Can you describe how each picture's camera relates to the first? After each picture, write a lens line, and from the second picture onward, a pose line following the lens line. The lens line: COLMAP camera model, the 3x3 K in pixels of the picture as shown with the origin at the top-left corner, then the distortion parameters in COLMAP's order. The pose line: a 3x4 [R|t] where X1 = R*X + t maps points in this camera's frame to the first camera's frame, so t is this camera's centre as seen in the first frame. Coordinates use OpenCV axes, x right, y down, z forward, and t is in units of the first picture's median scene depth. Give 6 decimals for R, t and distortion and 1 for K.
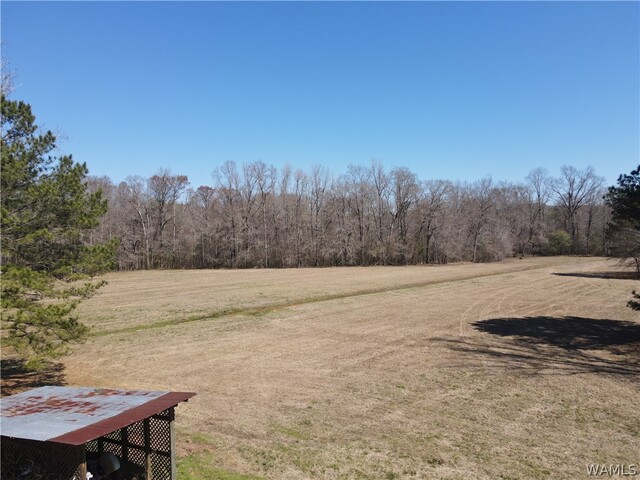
lens RADIAL K [[465.5, 0, 317.3], [0, 465.5, 234.8], [0, 0, 1]] dist [0.008633, 0.008087]
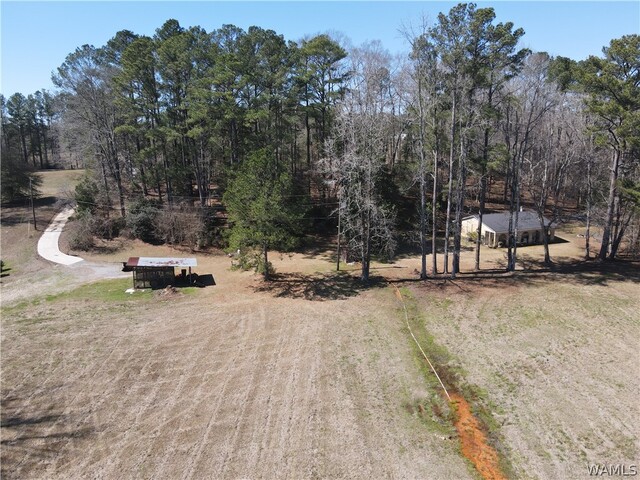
lens RADIAL K [[465.5, 0, 320.2], [0, 465.5, 239.3], [0, 0, 1]] dist [0.008633, 0.008087]
pose [[-0.683939, 0.181756, -0.706535, 0.143600], [0.022170, 0.973199, 0.228894, -0.077395], [0.729202, 0.140885, -0.669638, 0.522288]]
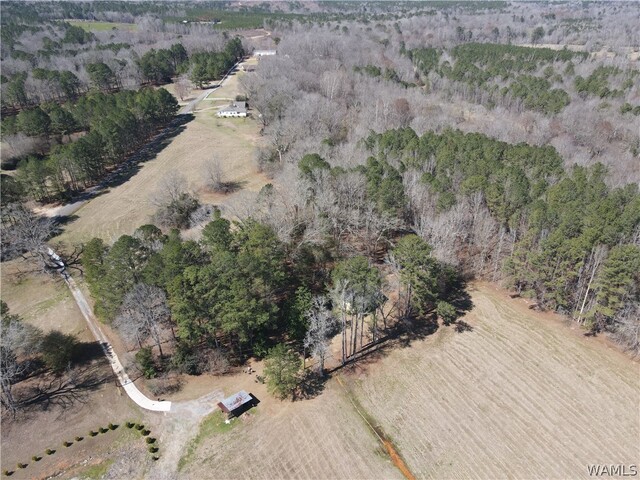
lens RADIAL K [[465.5, 0, 320.8], [0, 465.5, 234.0], [0, 0, 1]] dist [0.008633, 0.008087]
pose [[-0.284771, 0.463446, -0.839121, 0.508344], [0.008732, 0.876582, 0.481173, -0.691613], [0.958556, 0.129697, -0.253672, 0.469348]]
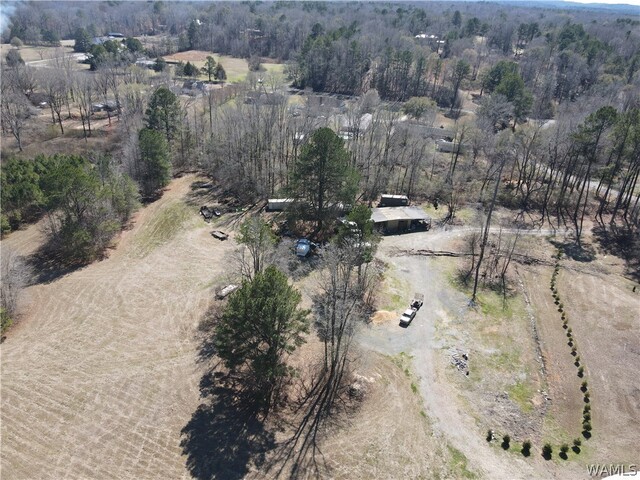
lens RADIAL K [[465.5, 0, 319.5], [0, 465.5, 236.3], [0, 0, 1]] dist [0.008633, 0.008087]
pose [[-0.325994, -0.421829, 0.846043, -0.221988], [-0.037532, 0.900000, 0.434270, -0.383968], [-0.944627, 0.109816, -0.309226, 0.358543]]
